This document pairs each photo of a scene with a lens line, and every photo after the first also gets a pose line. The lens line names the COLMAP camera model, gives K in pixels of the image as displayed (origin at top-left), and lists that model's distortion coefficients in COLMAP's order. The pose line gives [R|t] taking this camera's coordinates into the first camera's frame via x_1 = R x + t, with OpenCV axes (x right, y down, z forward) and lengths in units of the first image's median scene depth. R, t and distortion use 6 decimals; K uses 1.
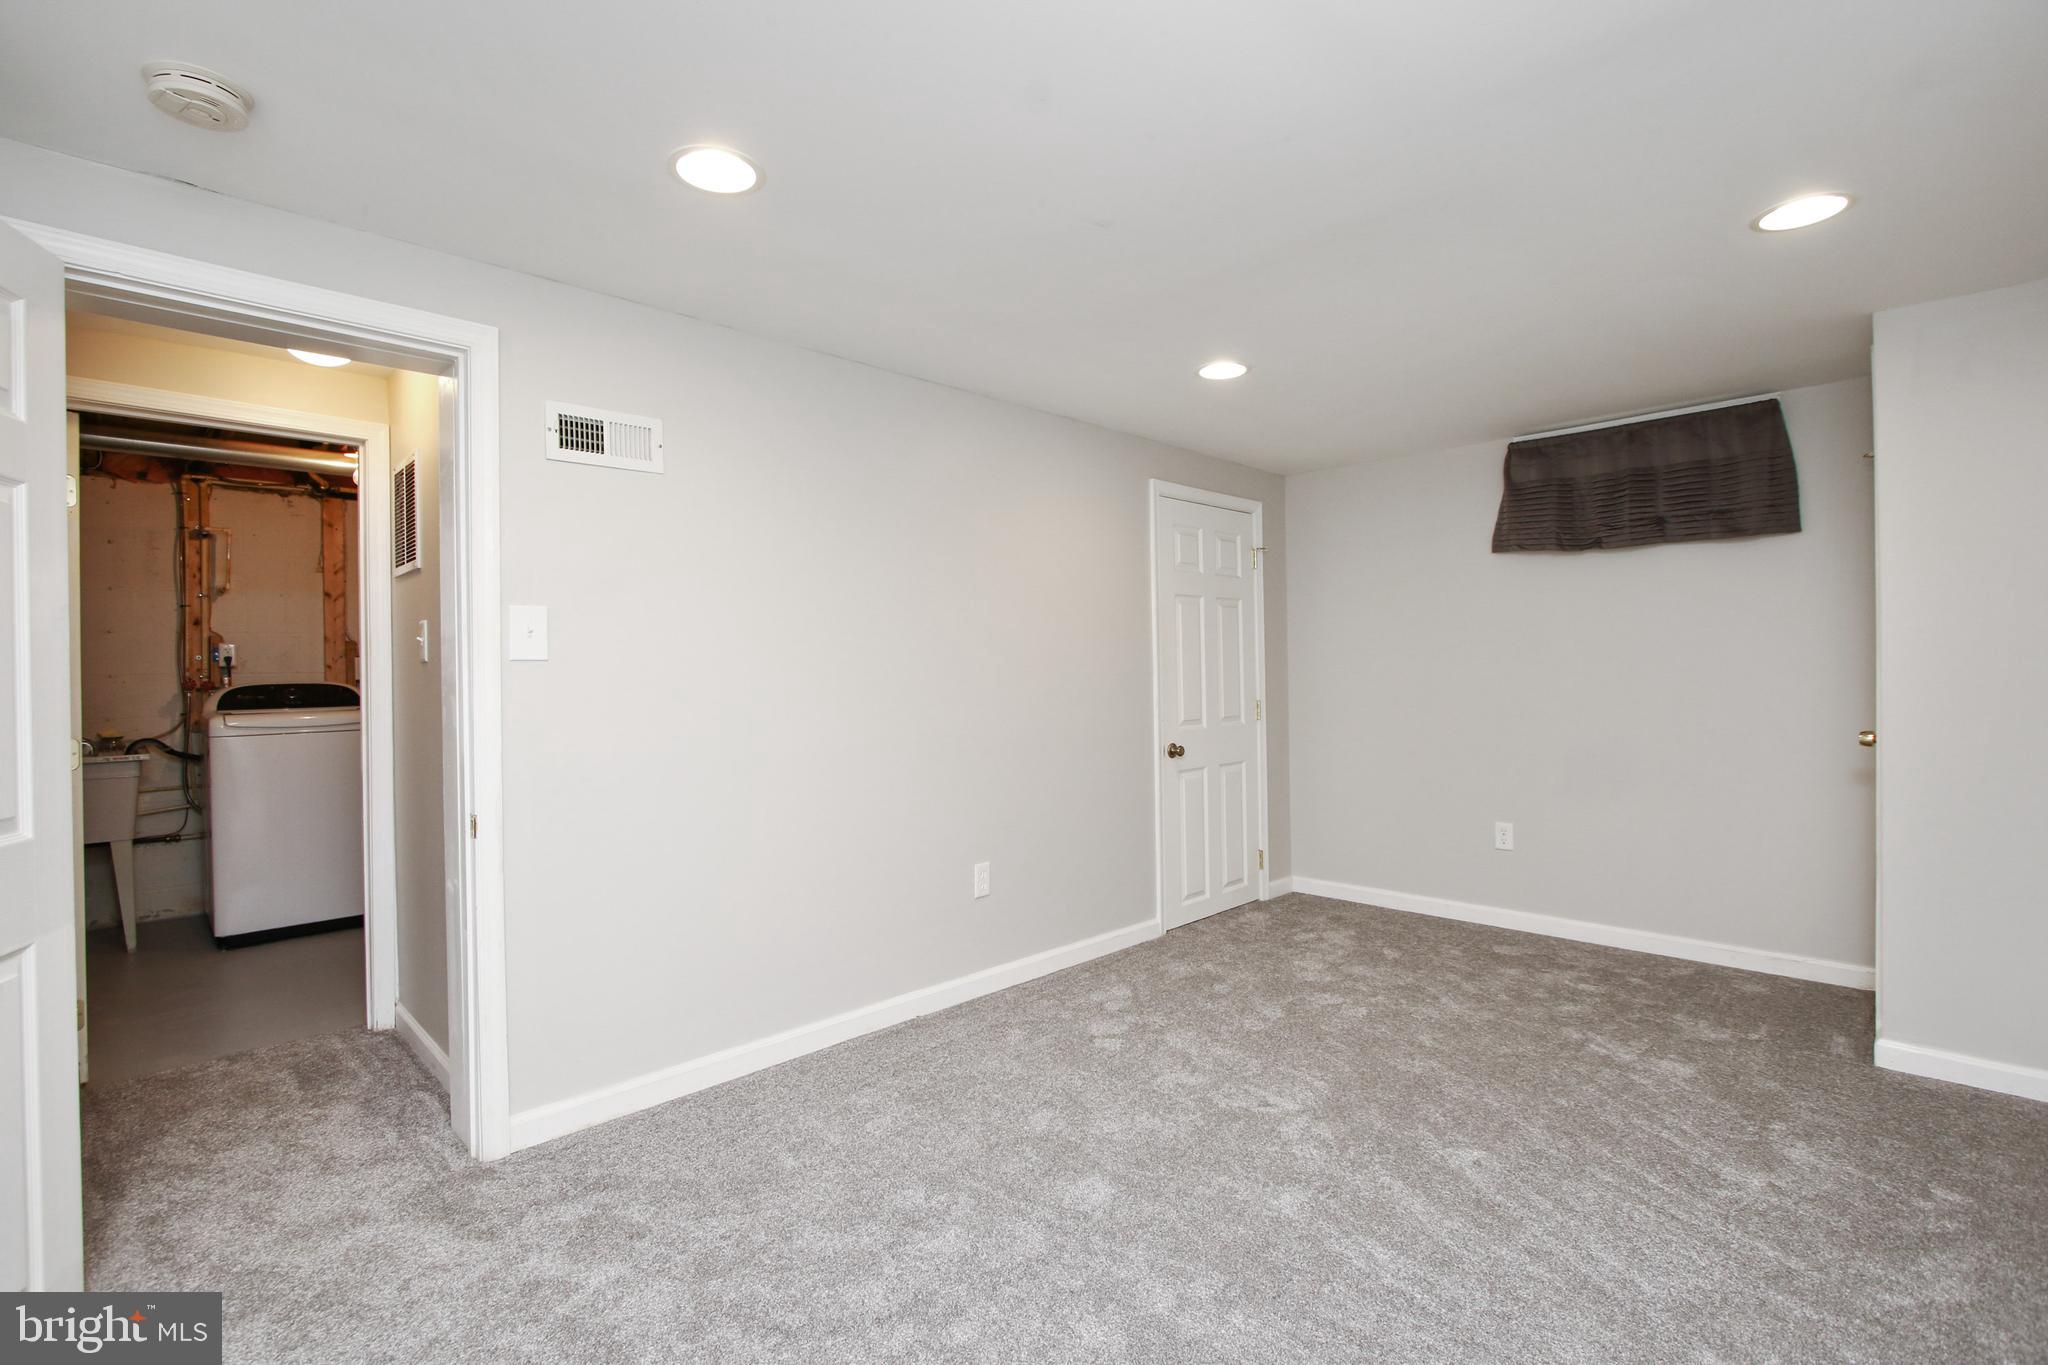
lens RADIAL K [[986.0, 0, 1022.9], [0, 986.0, 670.7], [0, 0, 1]] dist [-0.005942, 0.000427]
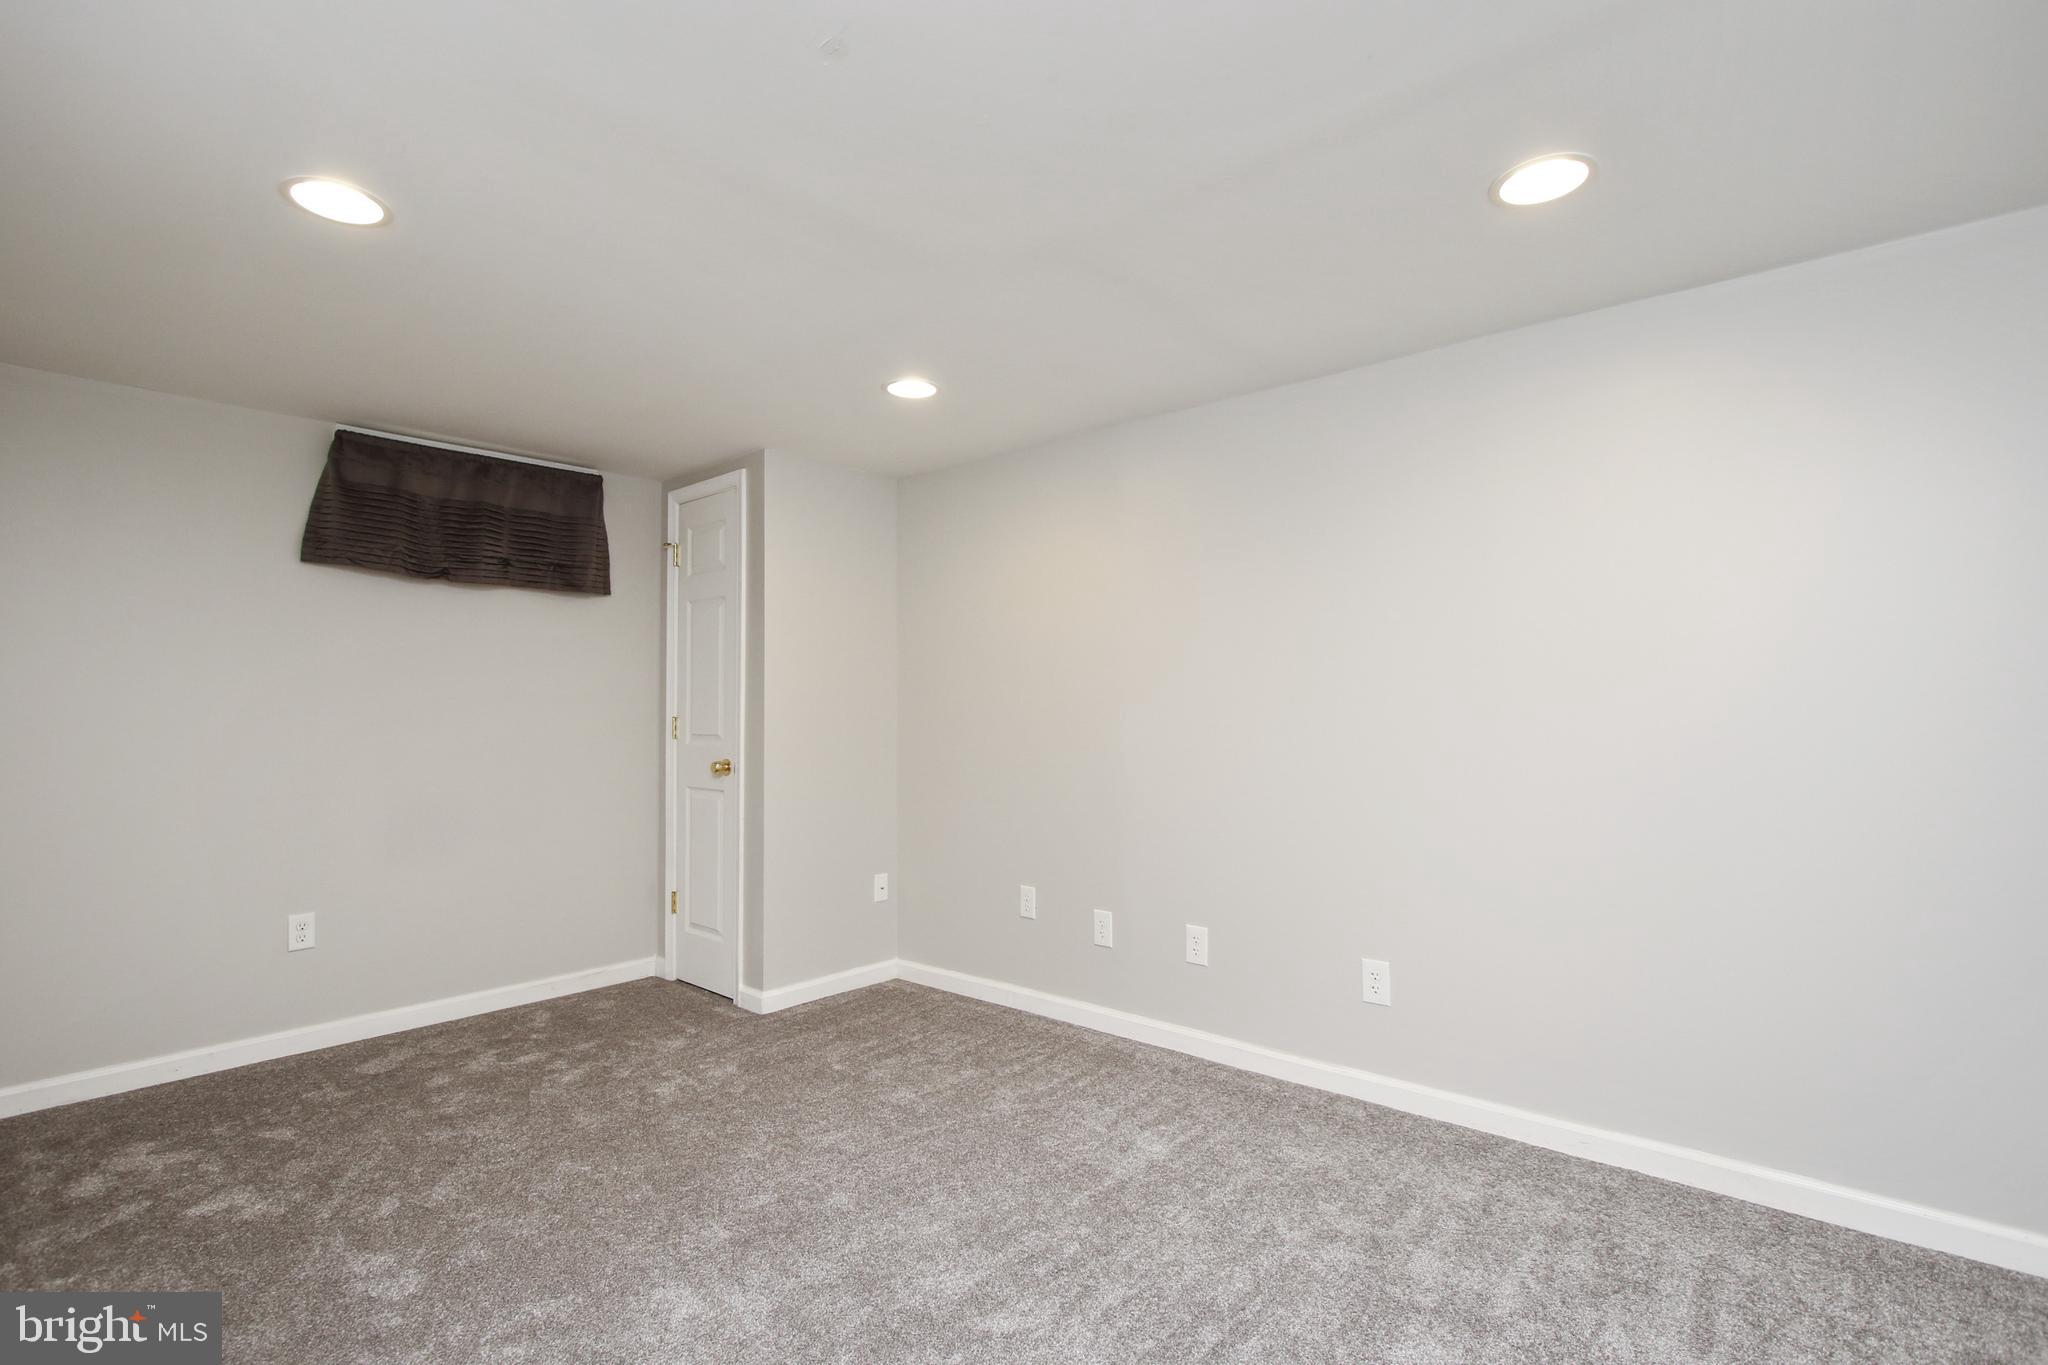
lens RADIAL K [[986.0, 0, 1022.9], [0, 986.0, 670.7], [0, 0, 1]] dist [-0.005942, 0.000427]
pose [[-0.095212, 0.045461, 0.994418, -0.375240], [0.001201, 0.998961, -0.045553, 0.000785], [-0.995456, -0.003143, -0.095168, 0.579419]]
